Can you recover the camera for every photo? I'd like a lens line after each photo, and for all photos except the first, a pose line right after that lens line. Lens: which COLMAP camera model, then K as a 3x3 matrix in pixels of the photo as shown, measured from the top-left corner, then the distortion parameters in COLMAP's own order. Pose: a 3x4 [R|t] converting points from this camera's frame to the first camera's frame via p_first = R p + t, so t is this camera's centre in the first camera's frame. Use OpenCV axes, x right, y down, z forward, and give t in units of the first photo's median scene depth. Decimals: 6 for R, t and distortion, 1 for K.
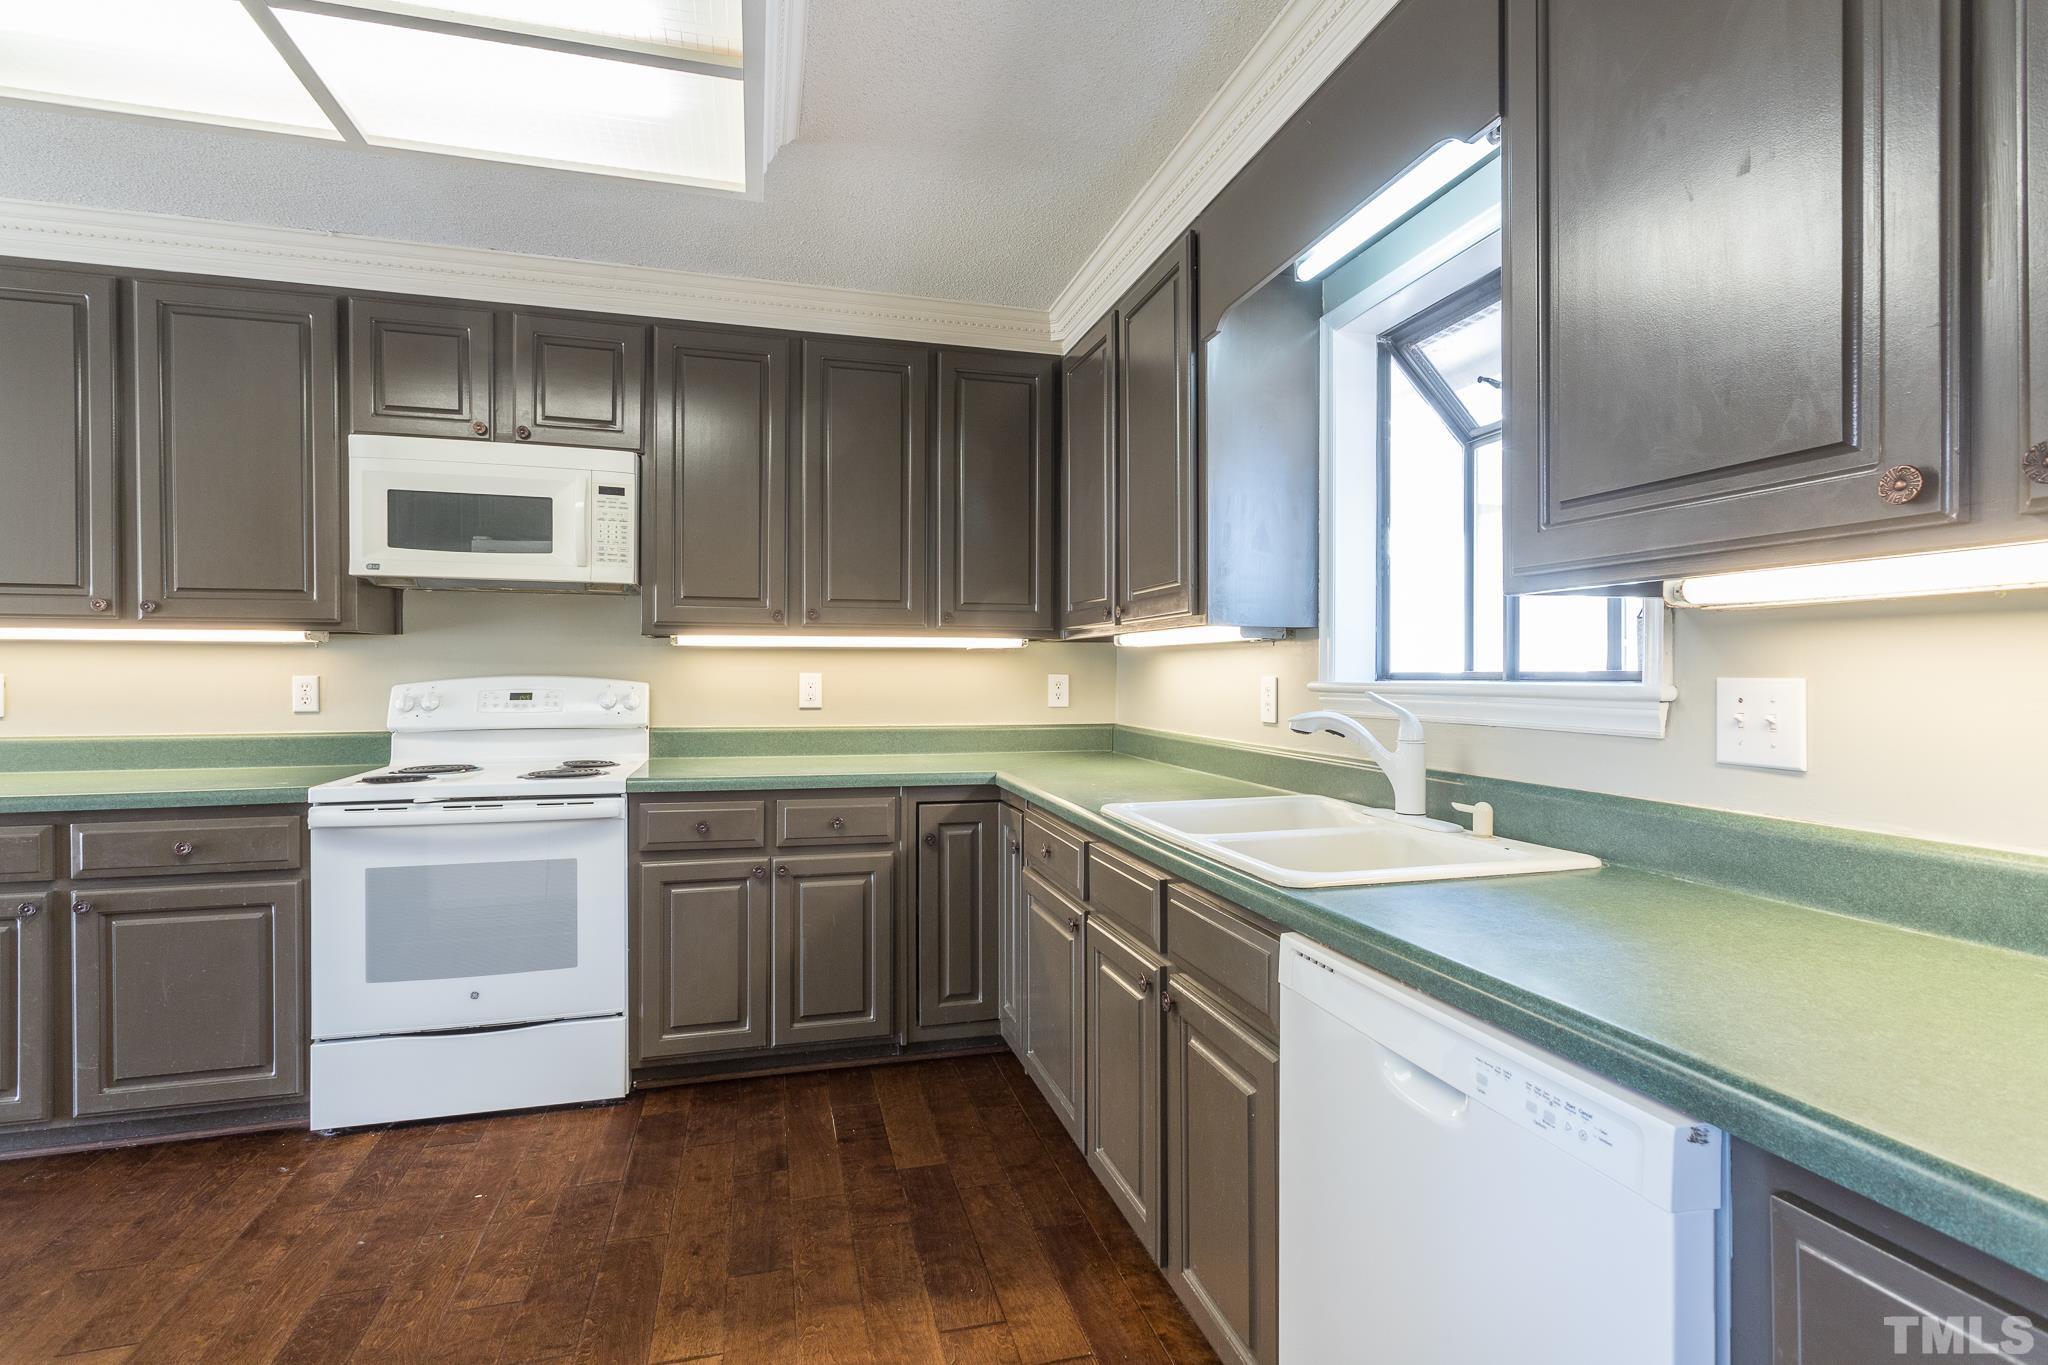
lens RADIAL K [[965.3, 0, 1029.3], [0, 965.3, 673.1], [0, 0, 1]] dist [0.001509, 0.000365]
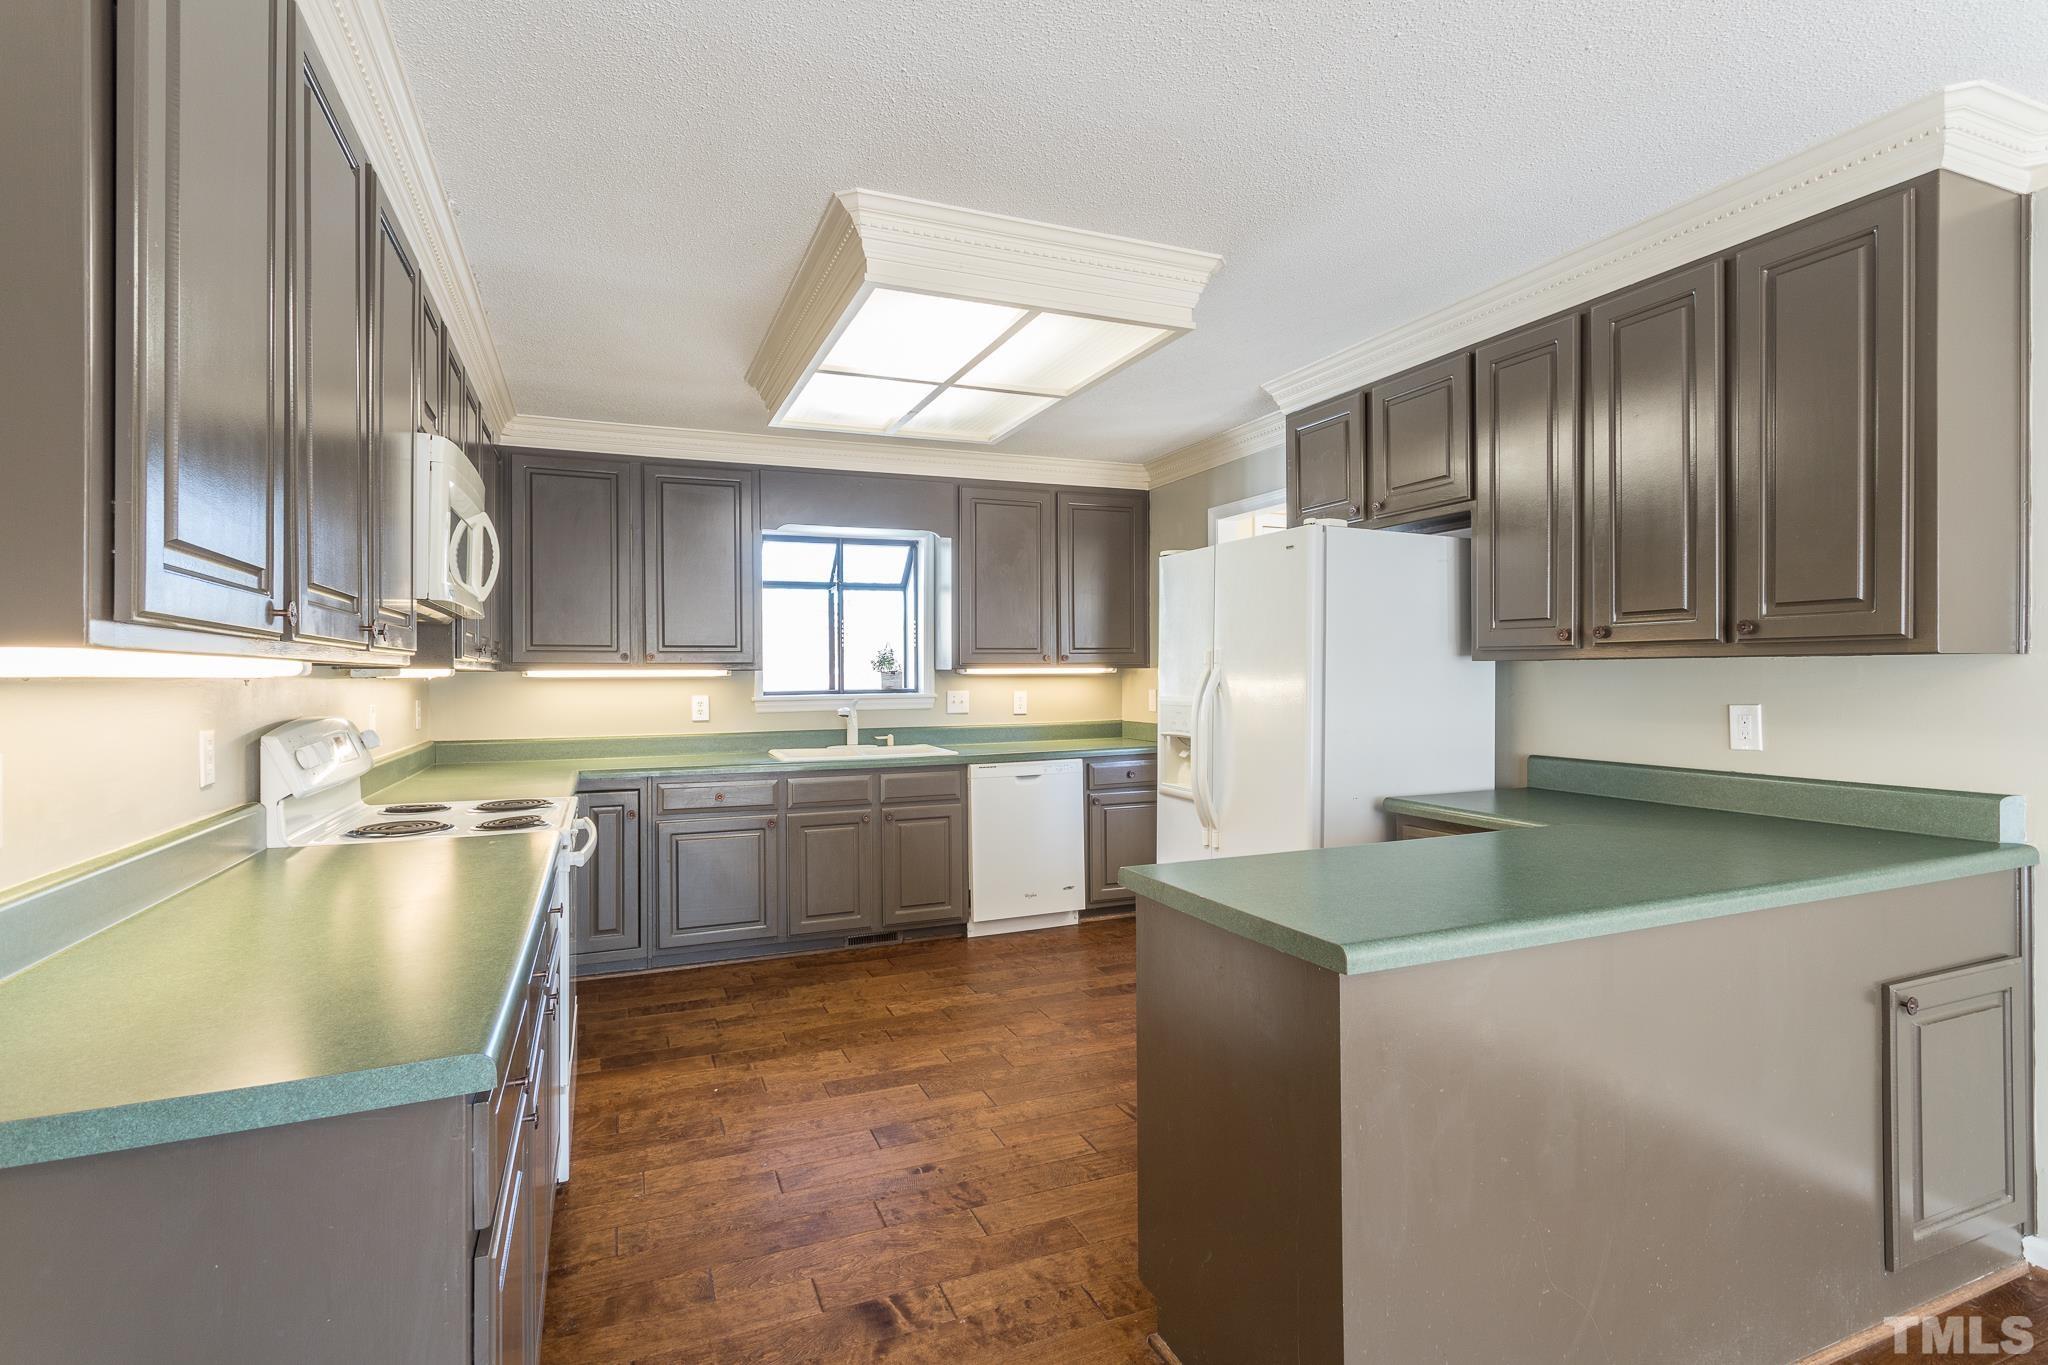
lens RADIAL K [[965.3, 0, 1029.3], [0, 965.3, 673.1], [0, 0, 1]] dist [0.001509, 0.000365]
pose [[-0.112697, -0.008784, 0.993591, -2.178132], [0.002501, 0.999955, 0.009124, -0.070705], [-0.993626, 0.003513, -0.112670, 0.780855]]
